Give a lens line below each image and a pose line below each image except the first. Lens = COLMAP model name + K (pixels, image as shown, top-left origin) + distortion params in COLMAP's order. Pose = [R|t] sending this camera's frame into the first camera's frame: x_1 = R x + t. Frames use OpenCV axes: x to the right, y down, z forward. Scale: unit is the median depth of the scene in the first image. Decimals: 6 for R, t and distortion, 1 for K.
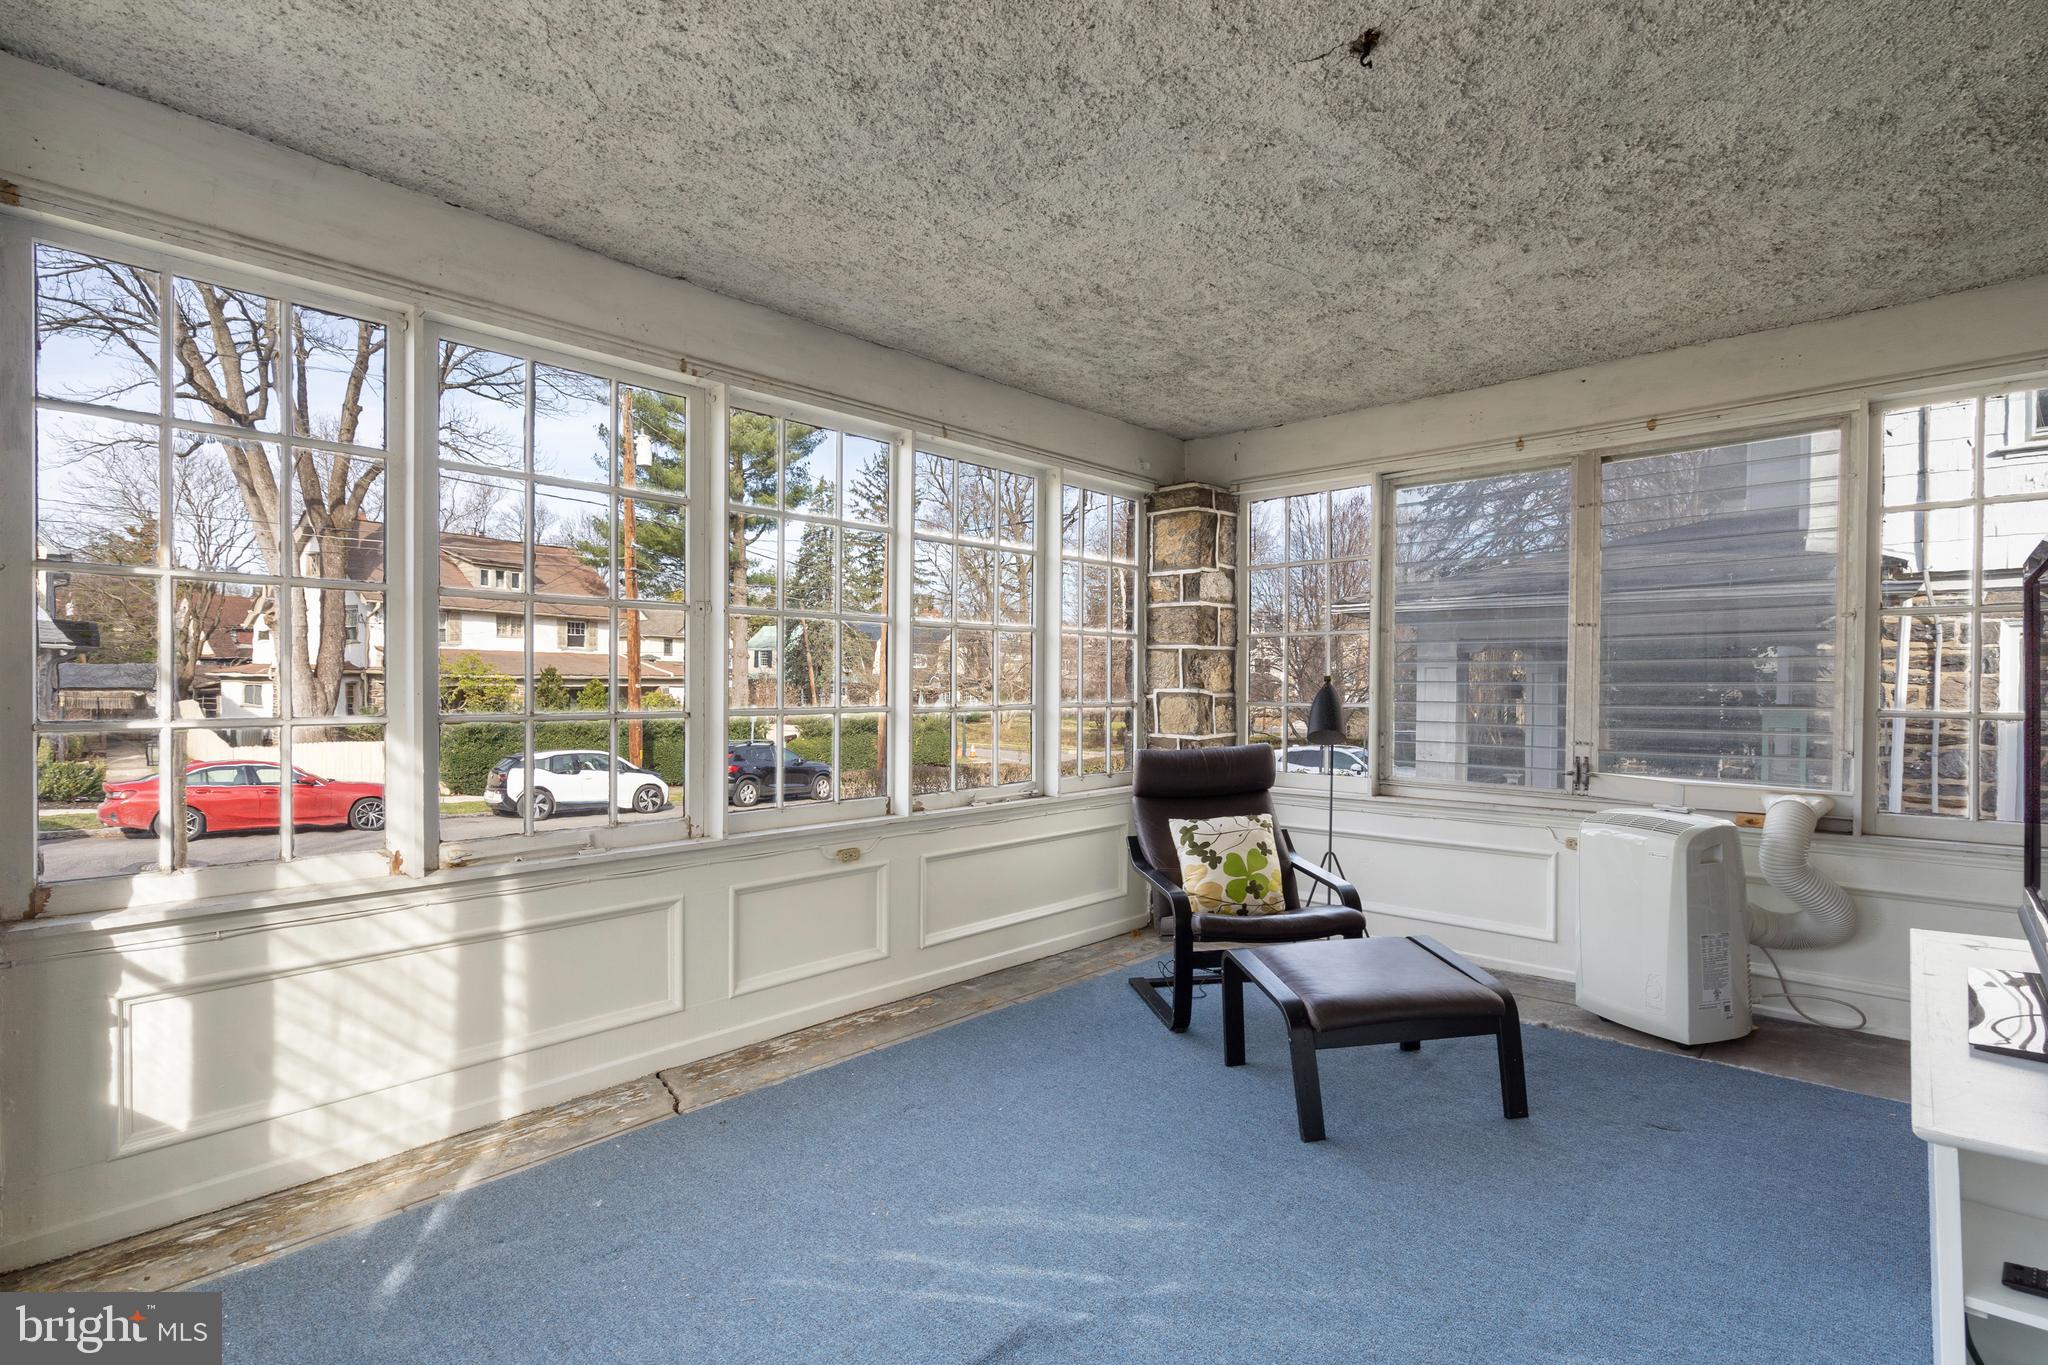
lens RADIAL K [[926.2, 0, 1019.9], [0, 926.2, 680.4], [0, 0, 1]] dist [-0.001774, -0.000091]
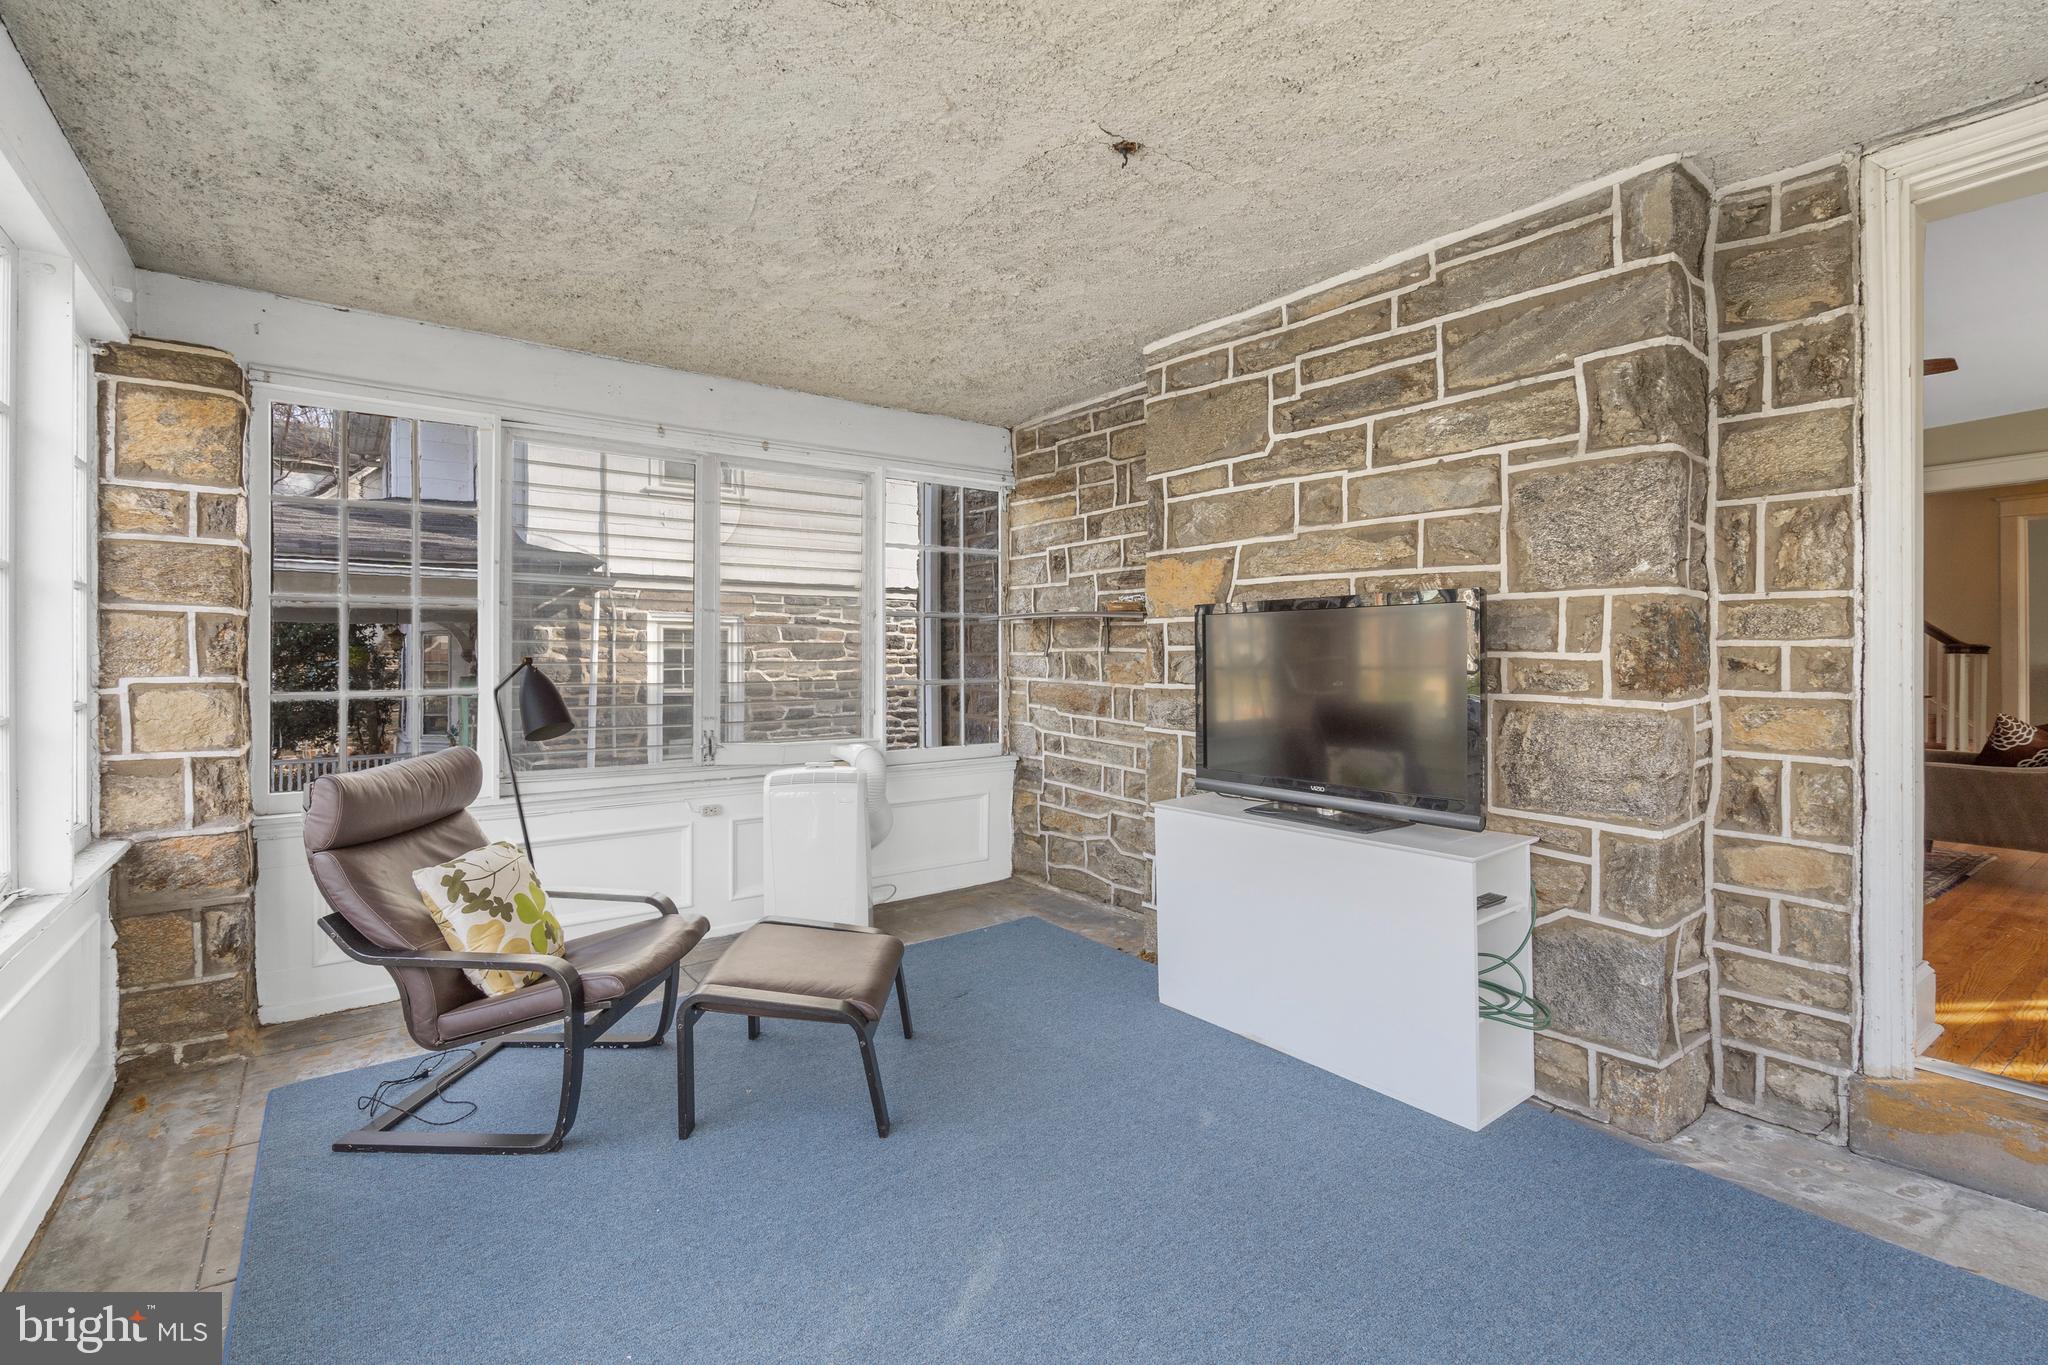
lens RADIAL K [[926.2, 0, 1016.0], [0, 926.2, 648.9], [0, 0, 1]] dist [-0.001774, -0.000091]
pose [[0.205155, 0.004955, 0.978717, -0.346937], [-0.002106, 0.999987, -0.004621, -0.008781], [-0.978727, -0.001113, 0.205163, 0.366404]]
